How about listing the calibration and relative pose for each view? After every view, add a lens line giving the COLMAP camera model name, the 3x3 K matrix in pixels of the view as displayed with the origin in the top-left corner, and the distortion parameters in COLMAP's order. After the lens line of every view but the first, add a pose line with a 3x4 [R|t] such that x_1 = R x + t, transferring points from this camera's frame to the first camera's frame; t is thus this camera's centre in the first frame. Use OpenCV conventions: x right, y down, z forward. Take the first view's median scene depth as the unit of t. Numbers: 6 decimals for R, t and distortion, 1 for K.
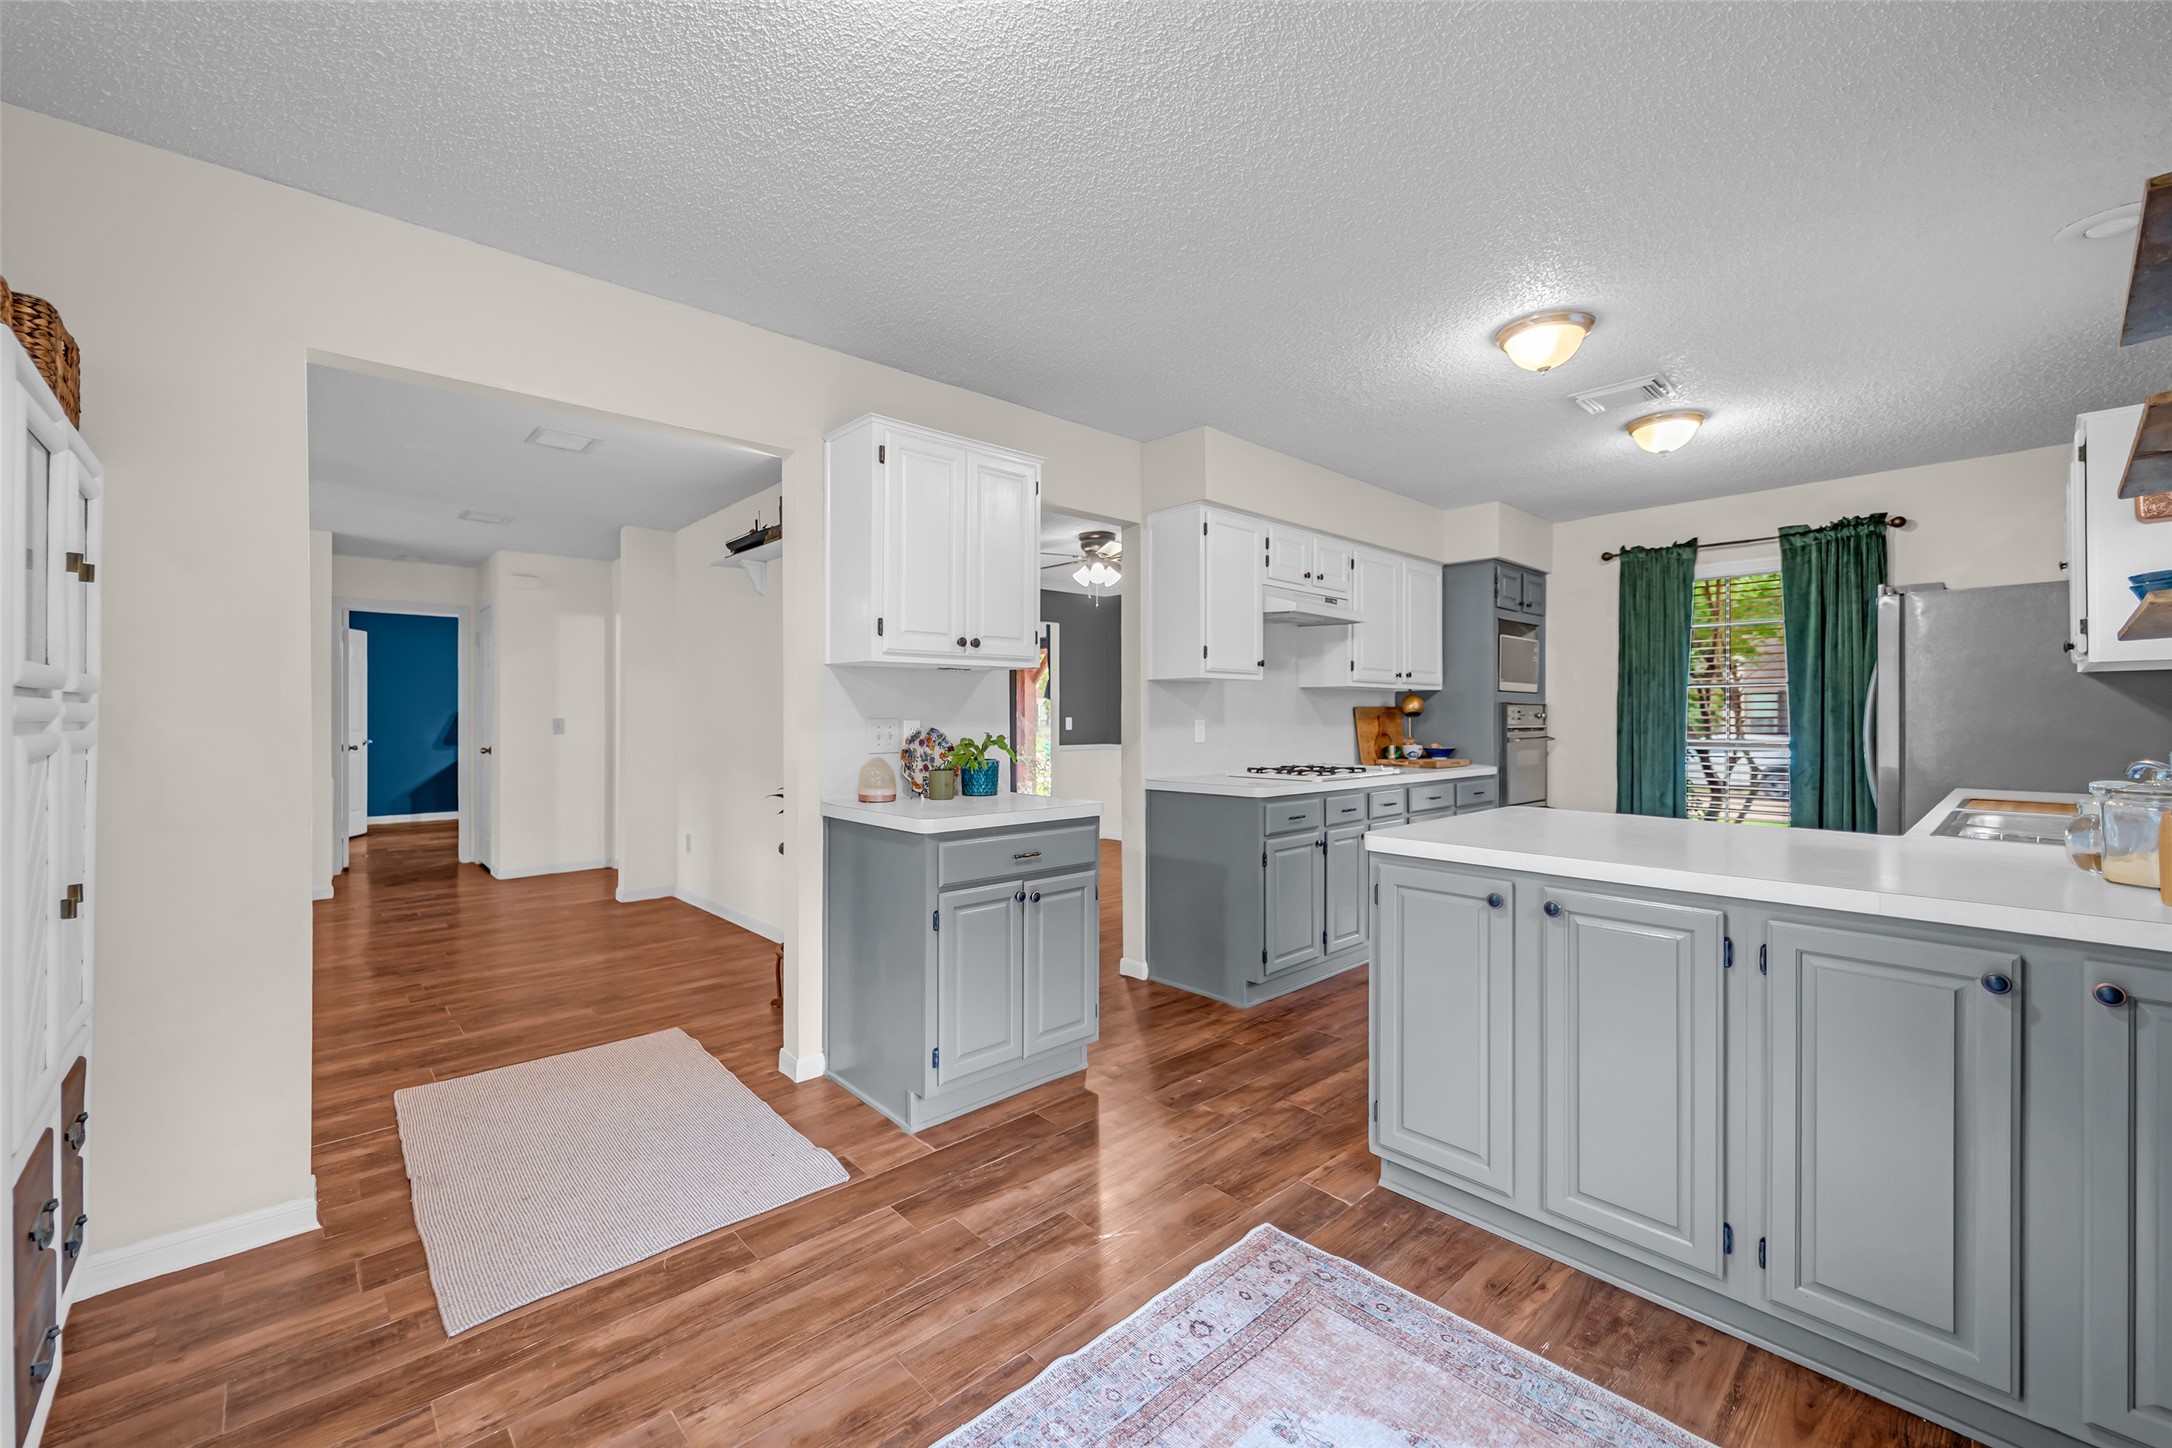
lens RADIAL K [[873.6, 0, 1075.6], [0, 873.6, 714.0], [0, 0, 1]] dist [0.000353, -0.000705]
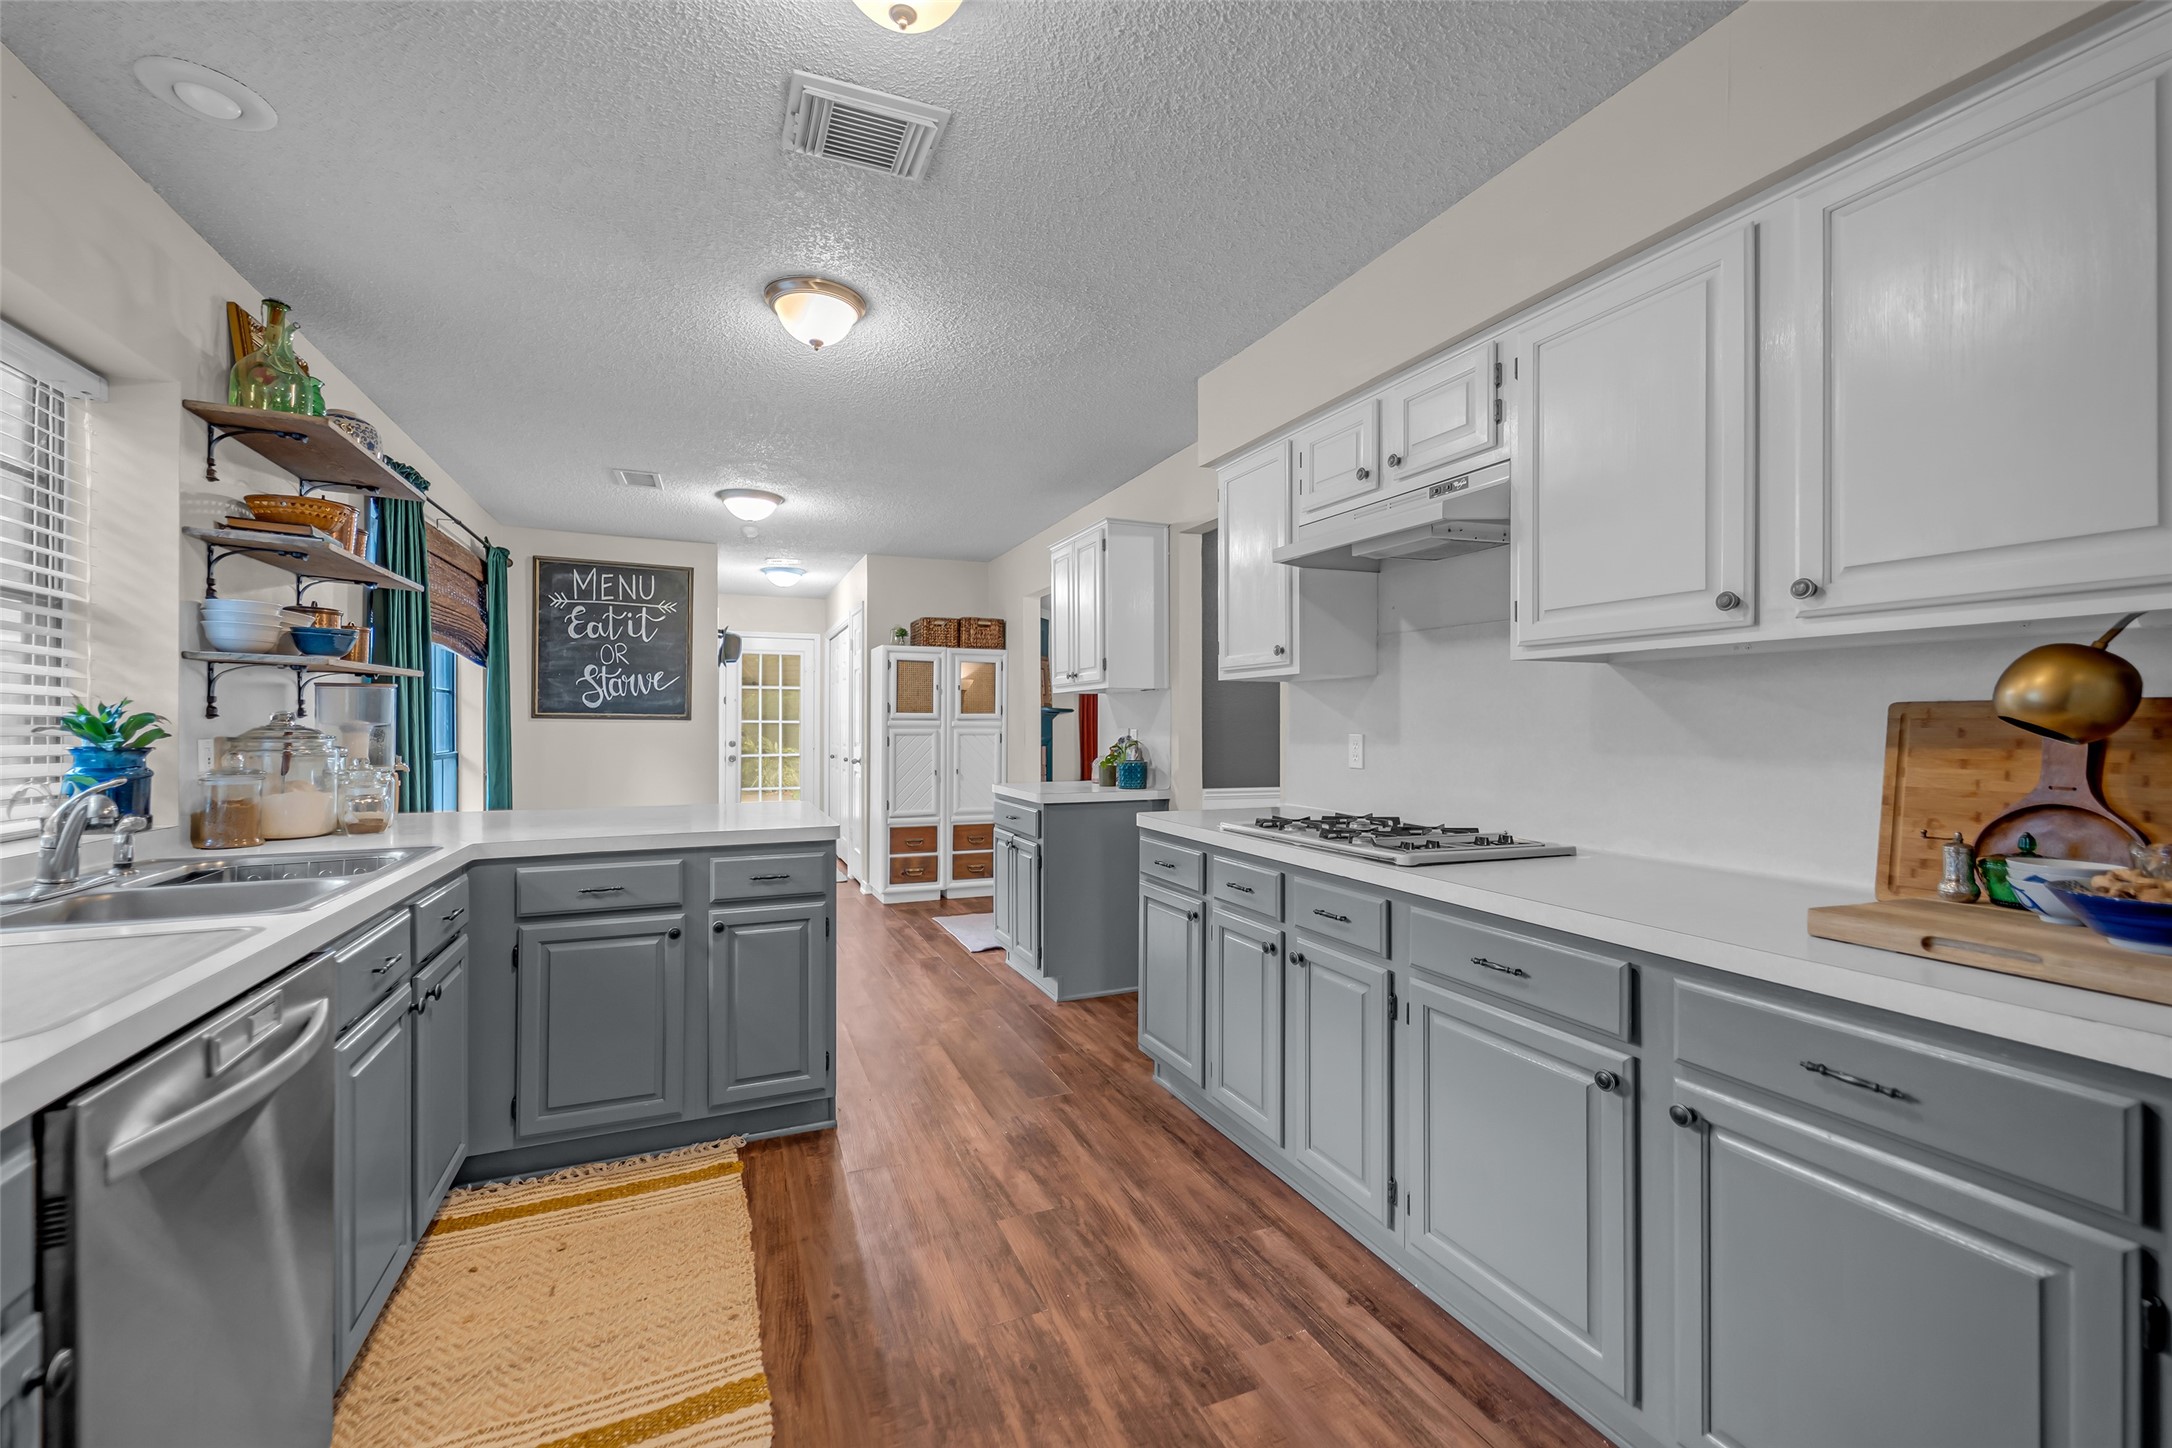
lens RADIAL K [[873.6, 0, 1080.2], [0, 873.6, 727.8], [0, 0, 1]] dist [0.000353, -0.000705]
pose [[-0.330255, 0.001925, -0.943890, 1.310938], [-0.000664, 0.999997, 0.002271, 0.000684], [0.943891, 0.001377, -0.330253, 1.577946]]
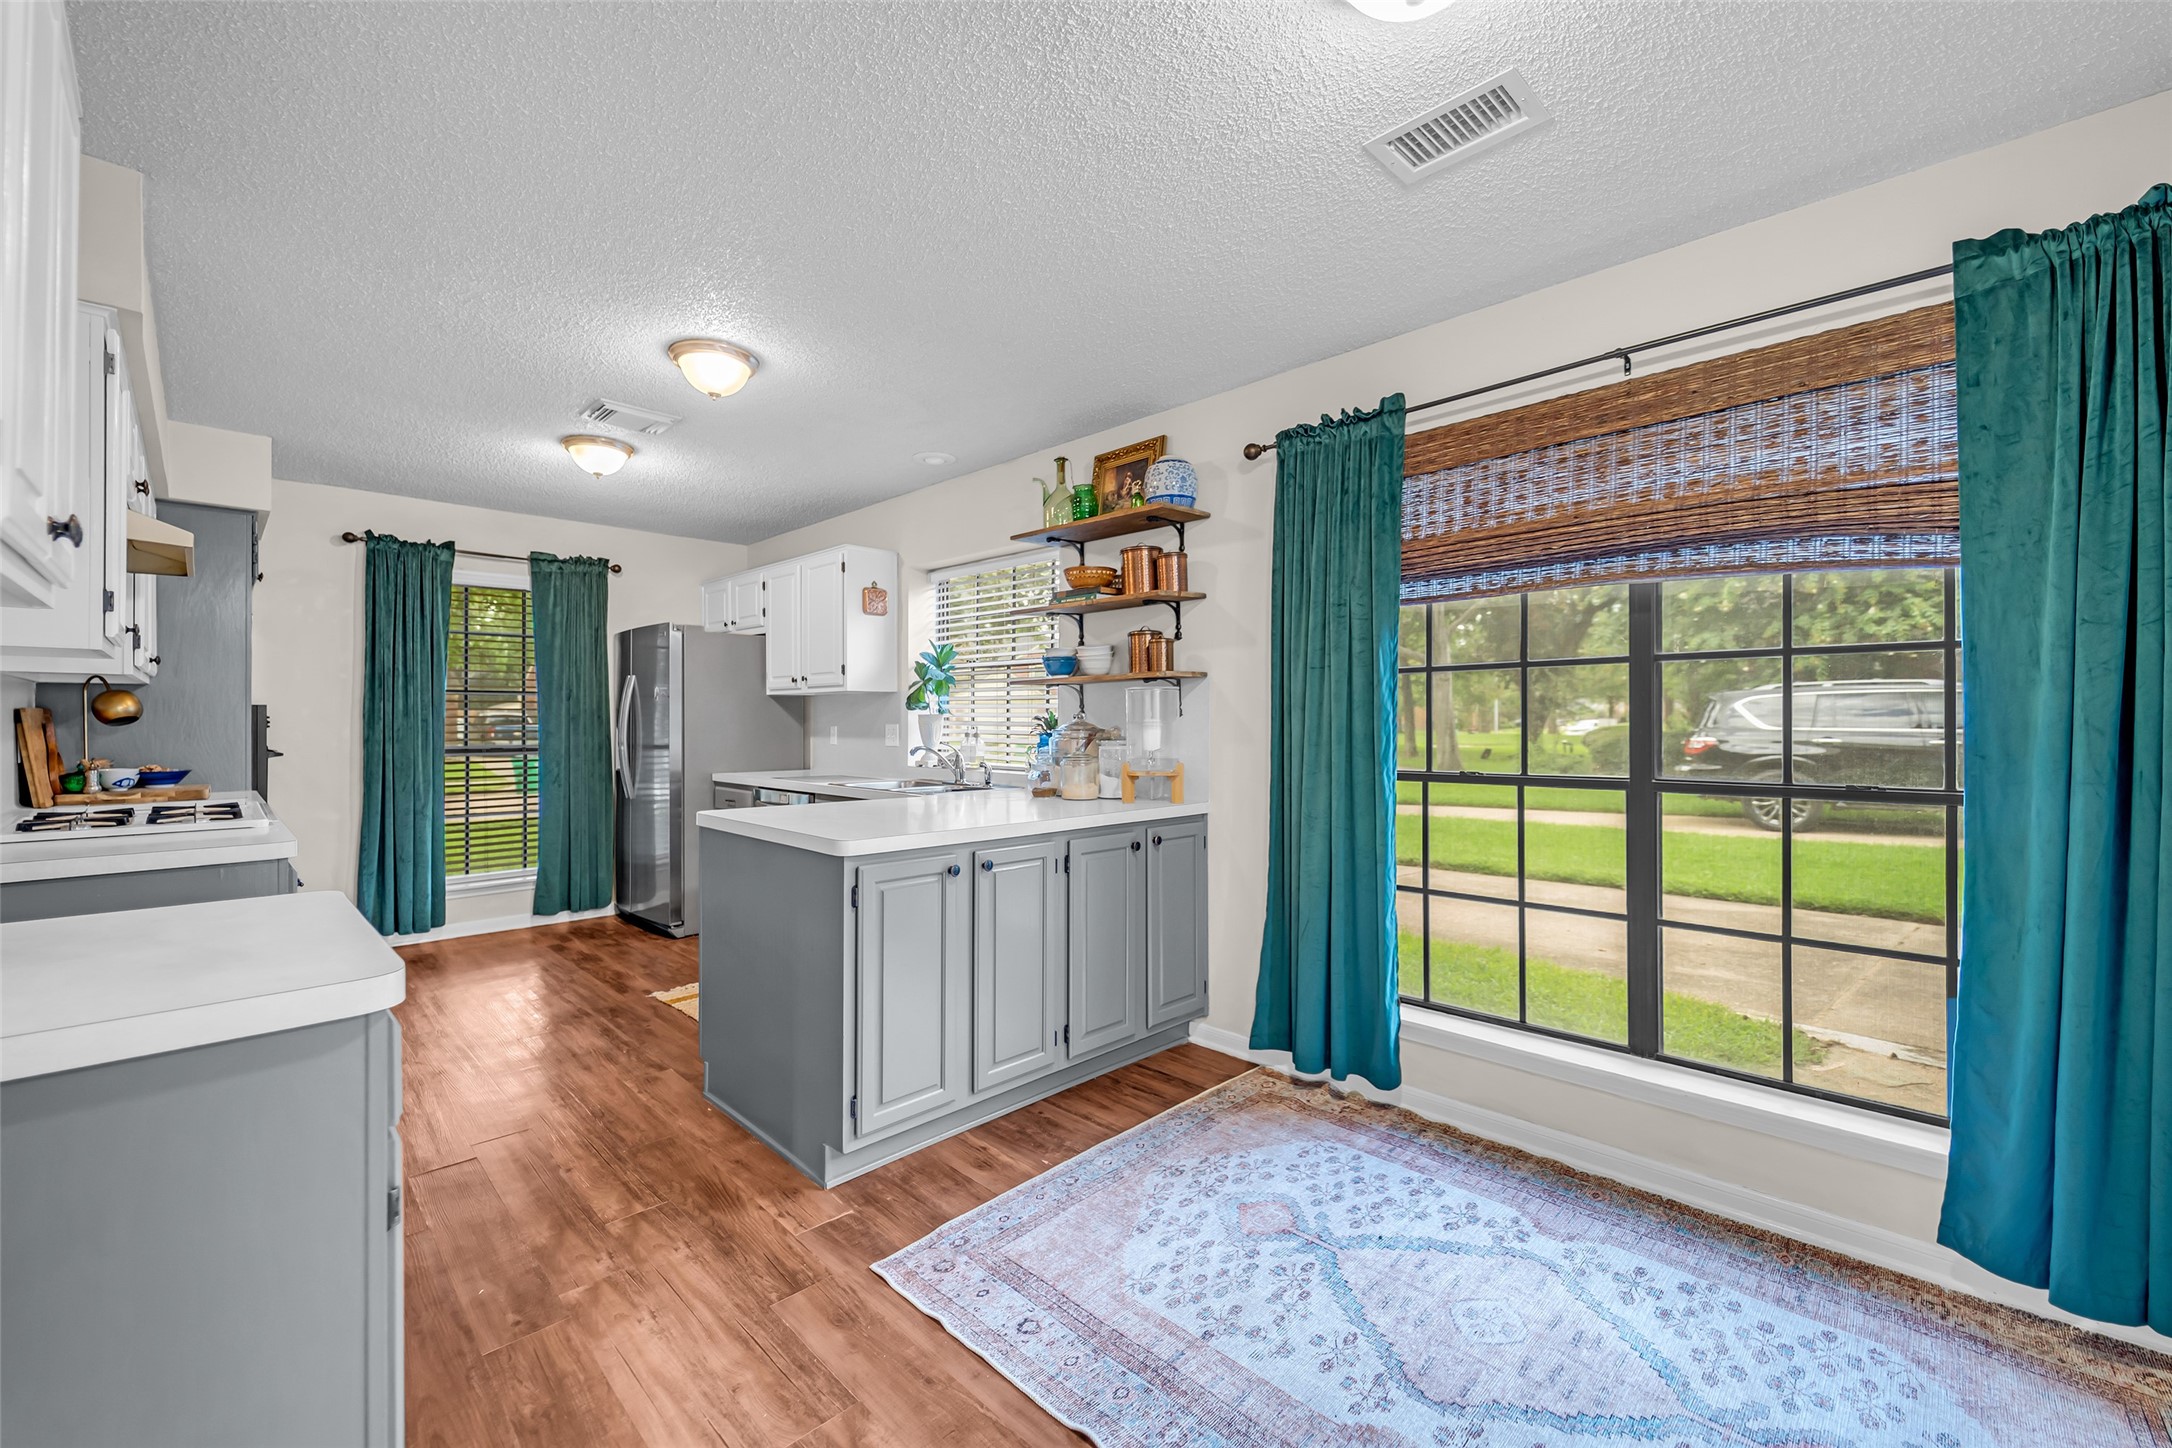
lens RADIAL K [[873.6, 0, 1072.3], [0, 873.6, 725.8], [0, 0, 1]] dist [0.000353, -0.000705]
pose [[-0.051303, -0.005125, 0.998670, -0.543481], [-0.001496, 0.999986, 0.005055, -0.000078], [-0.998682, -0.001235, -0.051310, 0.626284]]
